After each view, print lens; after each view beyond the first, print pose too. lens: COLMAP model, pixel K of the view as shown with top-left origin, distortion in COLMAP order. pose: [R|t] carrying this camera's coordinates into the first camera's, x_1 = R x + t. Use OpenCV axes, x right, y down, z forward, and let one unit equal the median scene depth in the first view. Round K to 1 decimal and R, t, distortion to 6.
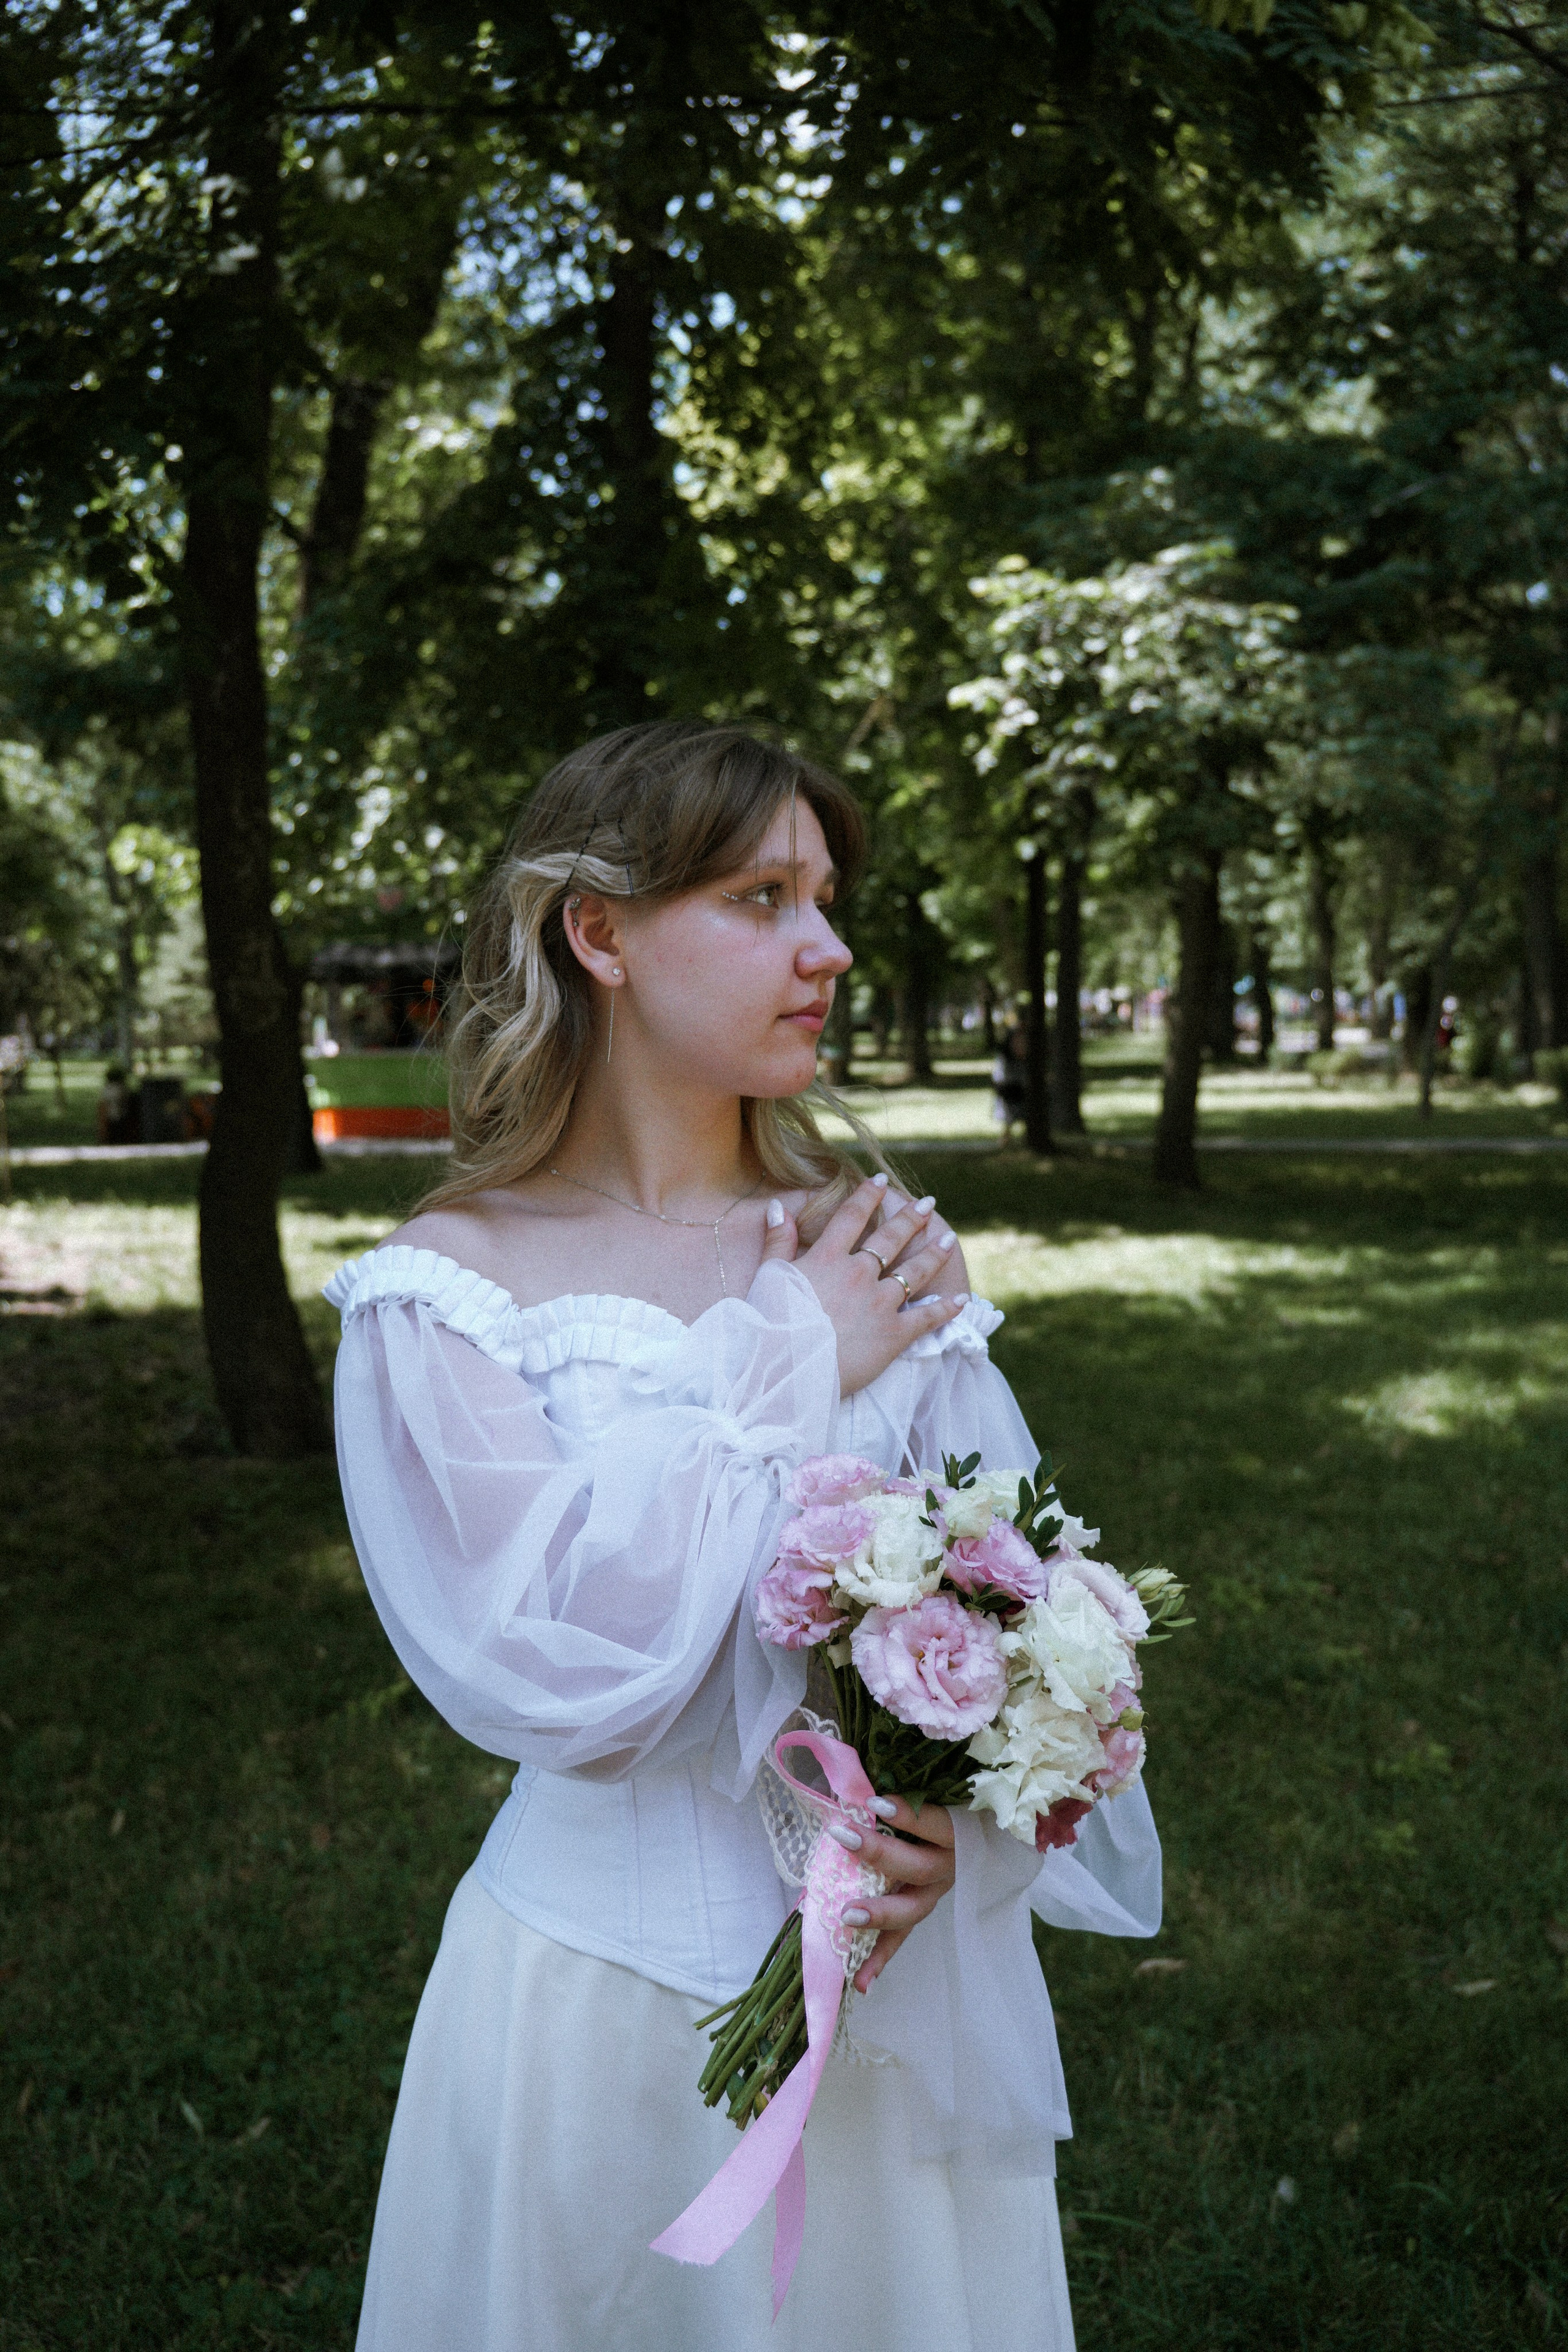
lens RADIAL K [[1975.7, 0, 784.0], [0, 1975.7, 1176.0], [0, 0, 1]] dist [-0.021410, 0.001575]
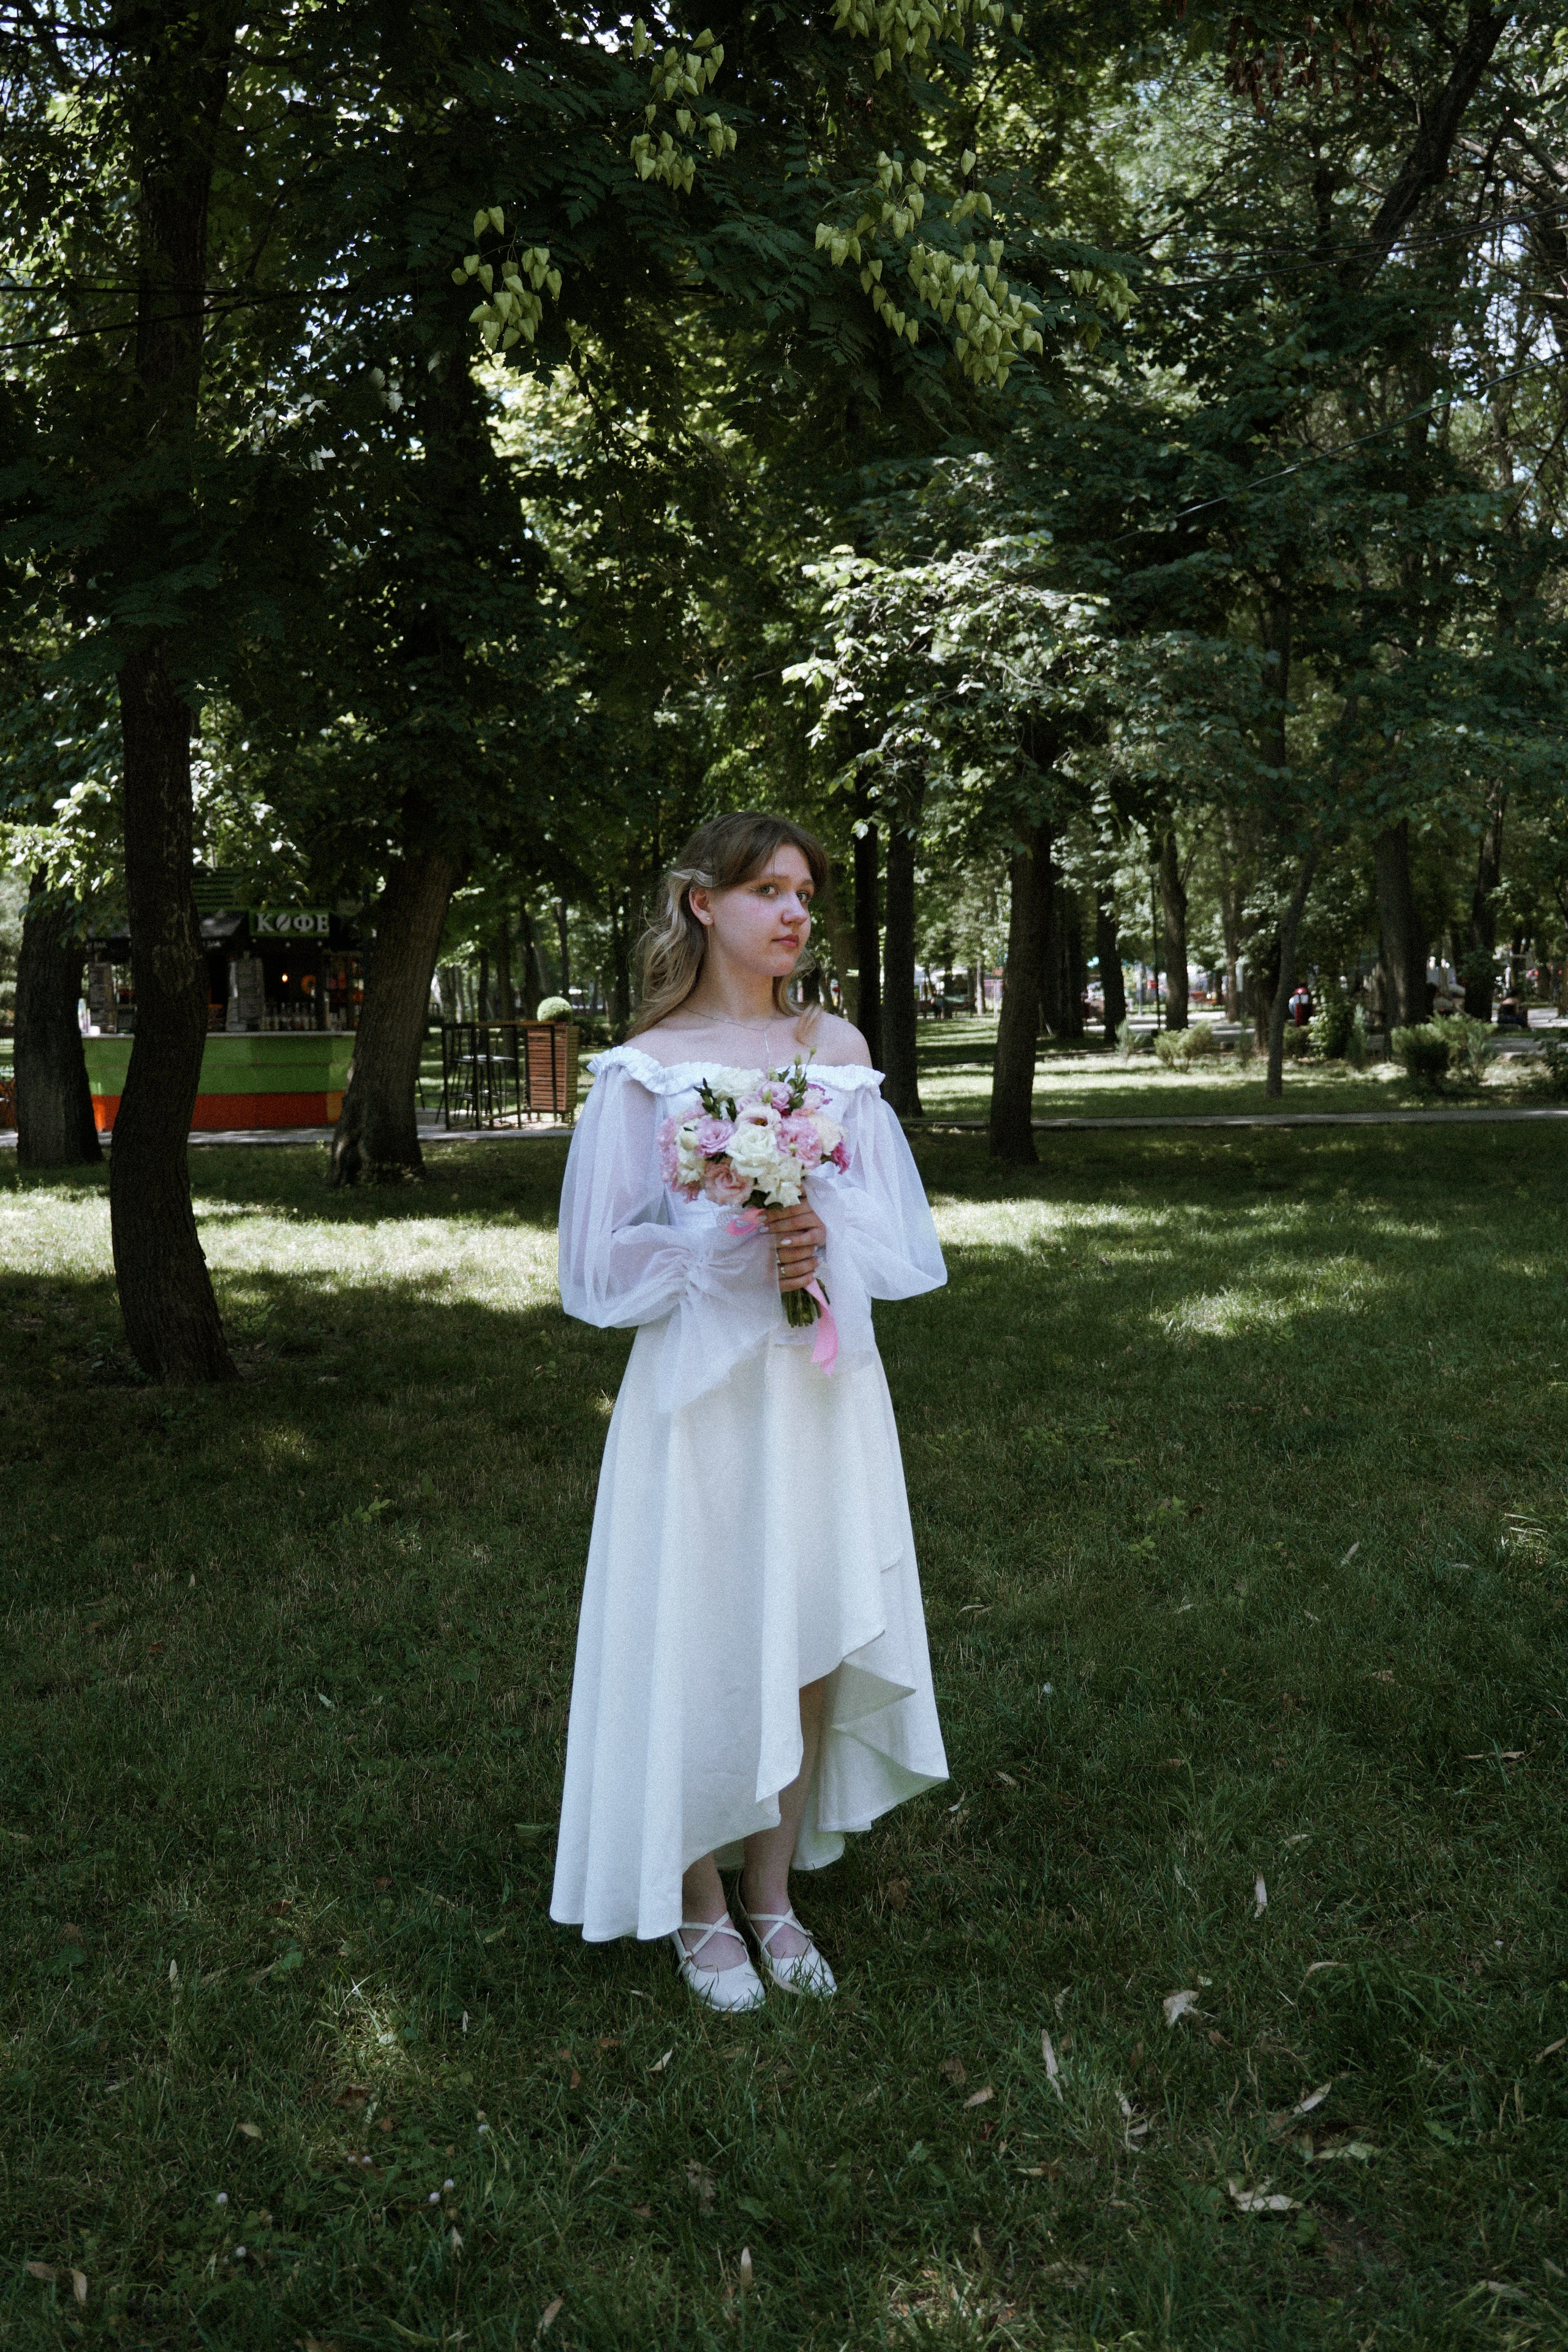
lens RADIAL K [[2357.3, 0, 784.0], [0, 2357.3, 1176.0], [0, 0, 1]] dist [-0.001001, -0.001971]
pose [[0.995588, -0.015184, 0.092595, -0.031988], [0.015923, 0.999847, -0.007254, 0.025778], [-0.092470, 0.008696, 0.995677, -0.215244]]
